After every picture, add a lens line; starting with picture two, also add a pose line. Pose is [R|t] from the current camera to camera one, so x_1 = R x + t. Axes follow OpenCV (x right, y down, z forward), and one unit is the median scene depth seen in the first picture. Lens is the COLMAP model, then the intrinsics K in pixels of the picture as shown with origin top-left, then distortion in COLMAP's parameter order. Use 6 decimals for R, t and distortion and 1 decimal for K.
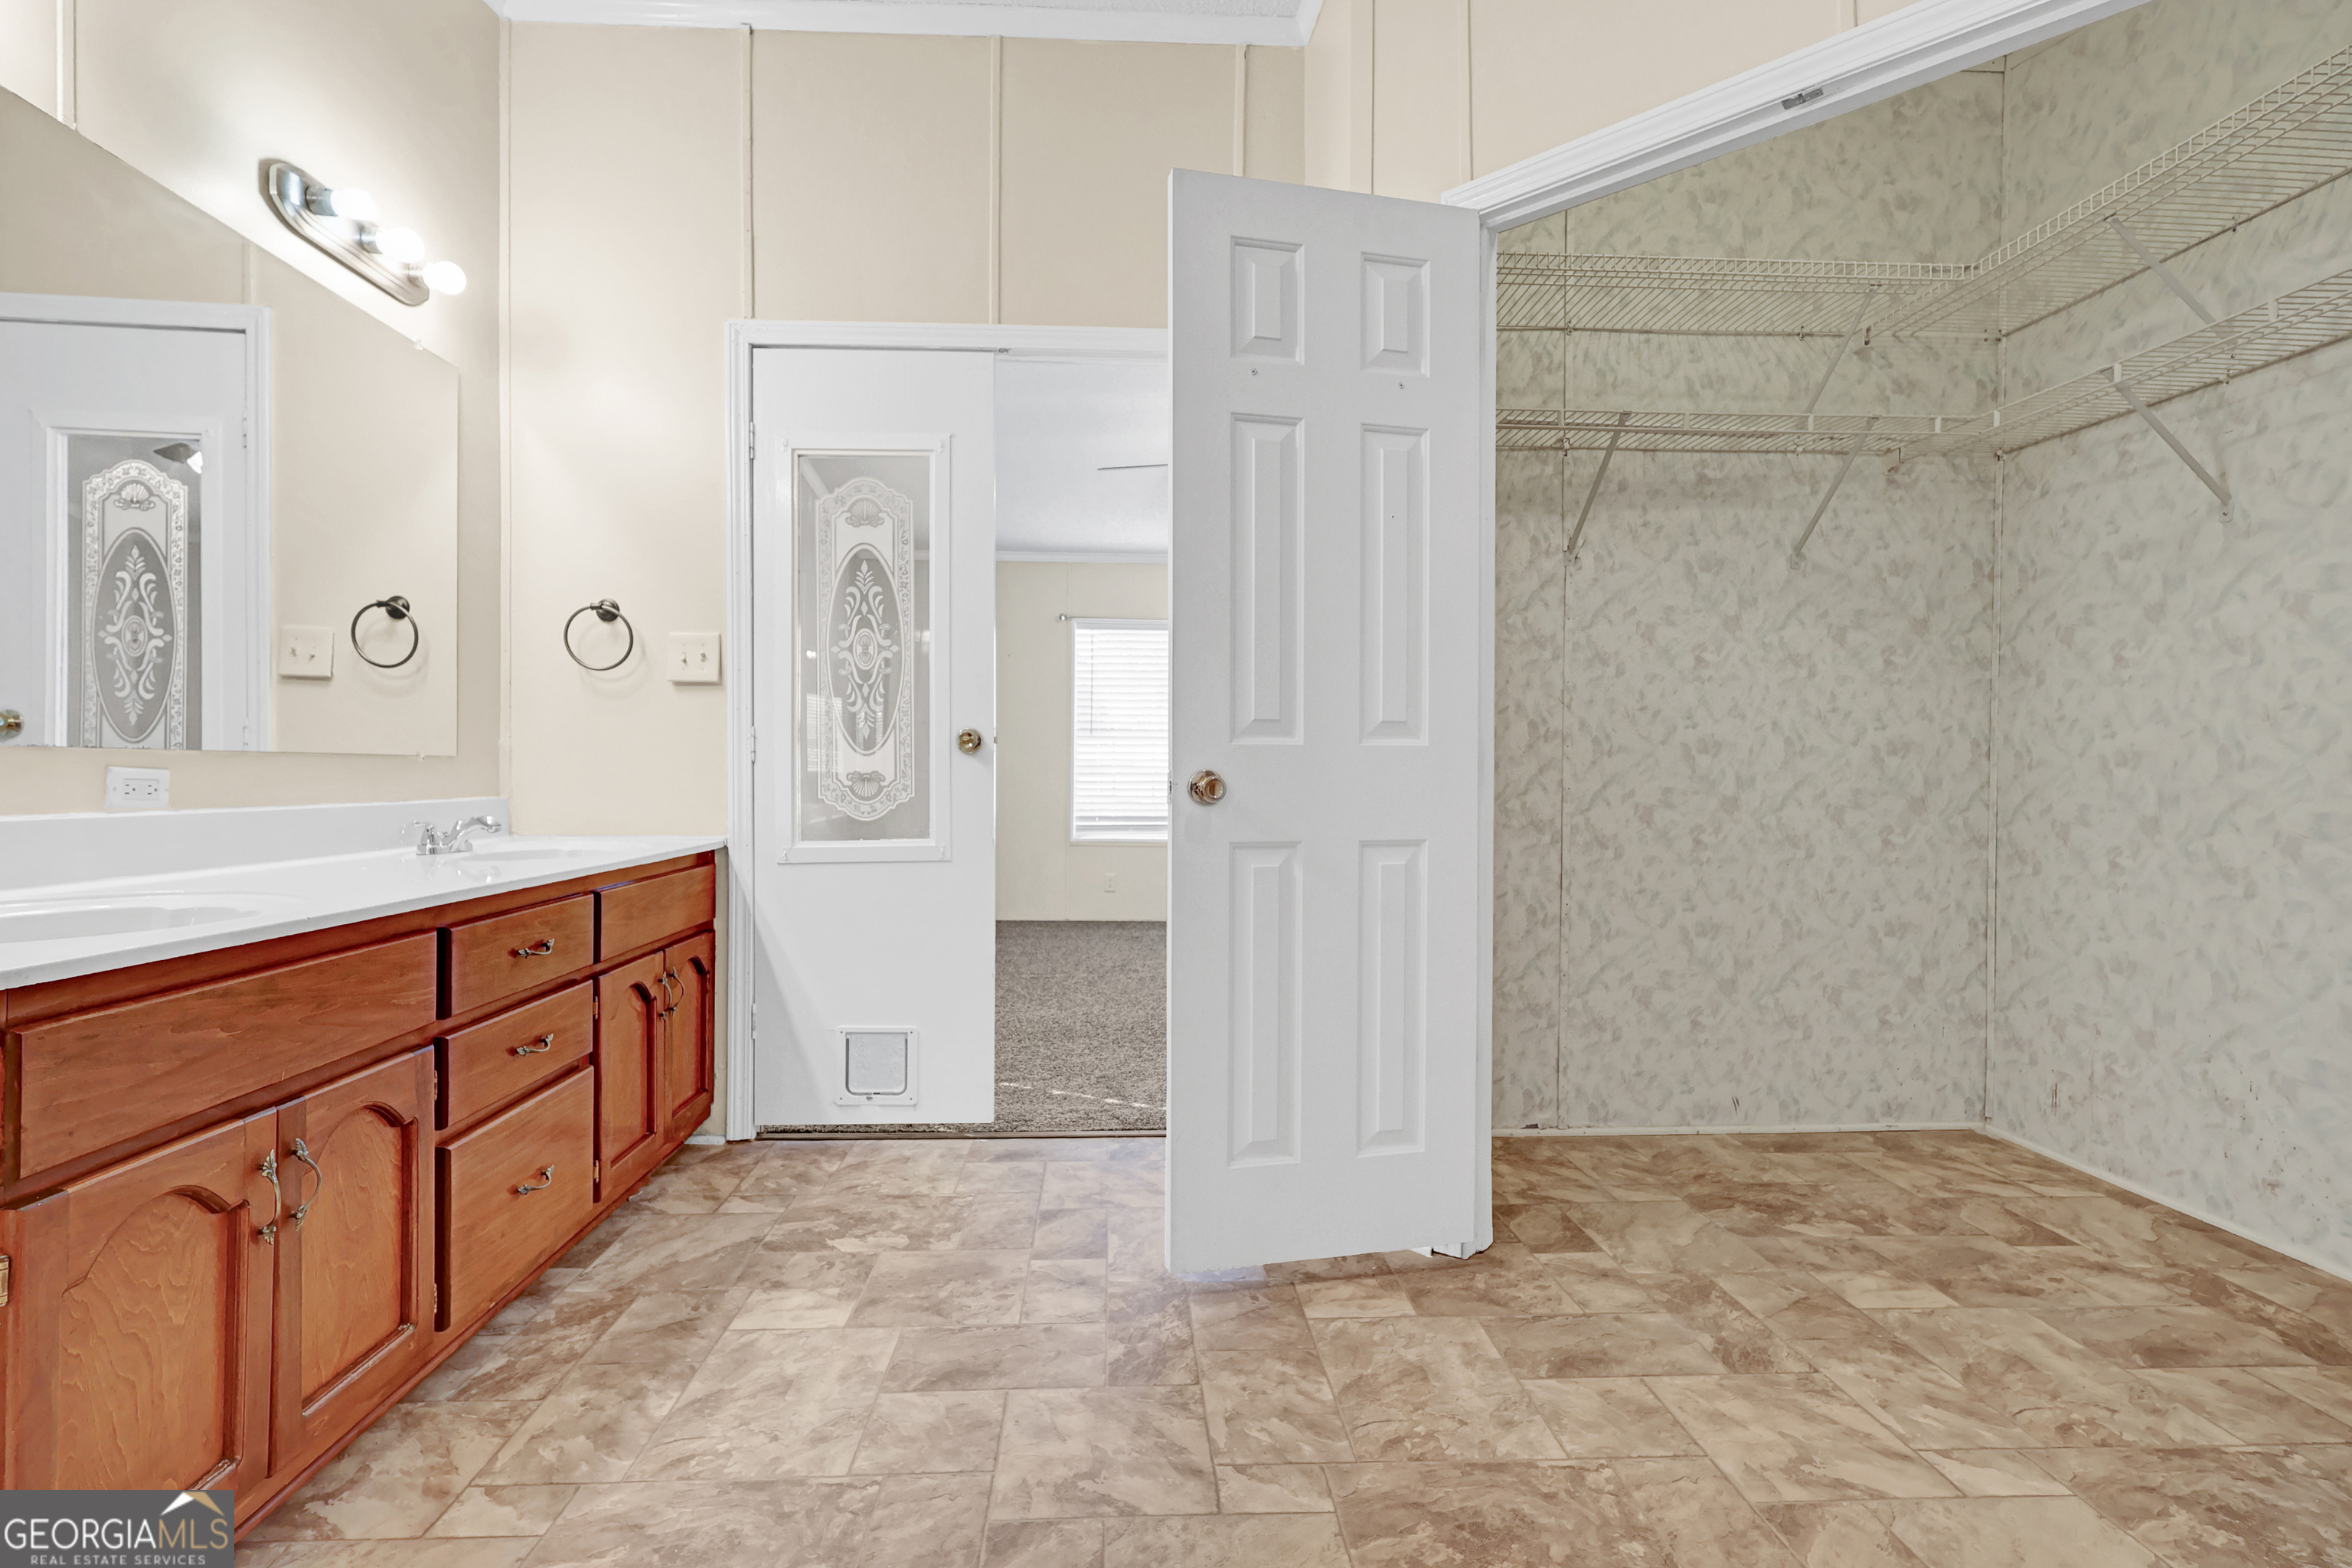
lens RADIAL K [[1121.4, 0, 1168.8], [0, 1121.4, 776.9], [0, 0, 1]] dist [-0.001282, 0.000001]
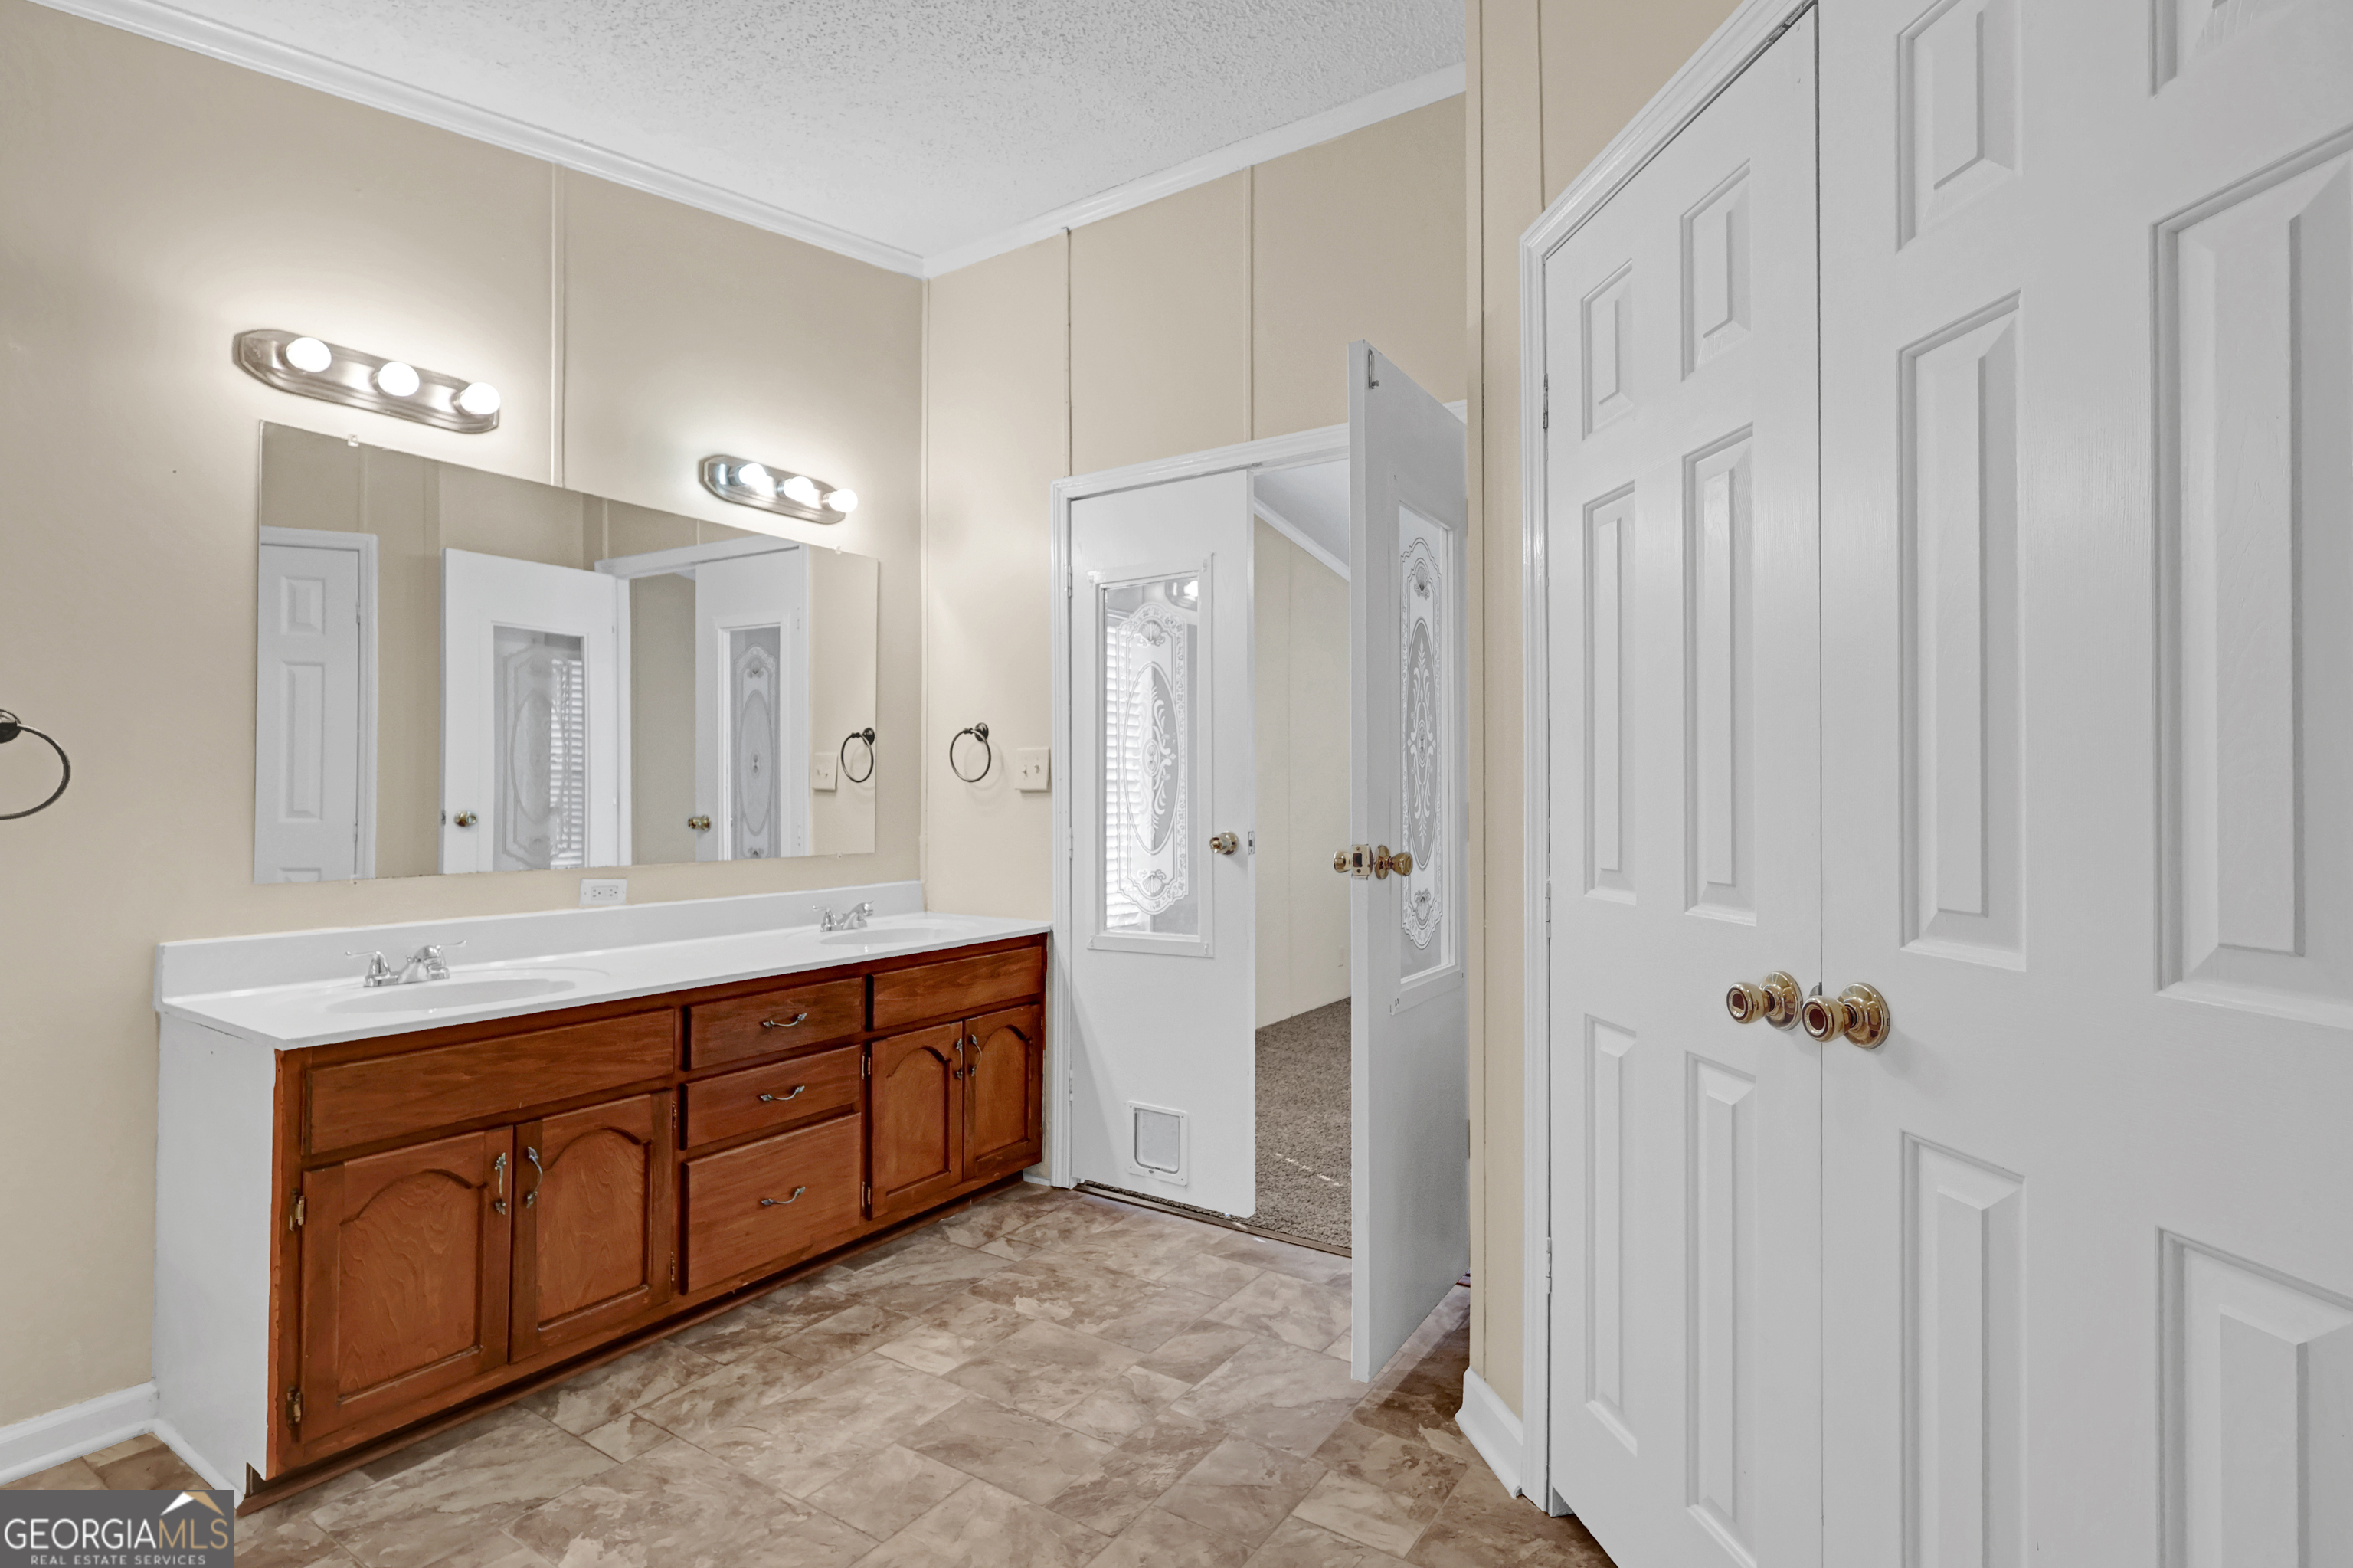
lens RADIAL K [[1141.7, 0, 1198.2], [0, 1141.7, 778.7], [0, 0, 1]] dist [-0.001060, 0.000201]
pose [[0.810474, -0.012811, -0.585634, 0.602093], [0.000620, 0.999779, -0.021012, -0.100920], [0.585774, 0.016667, 0.810303, 0.177178]]
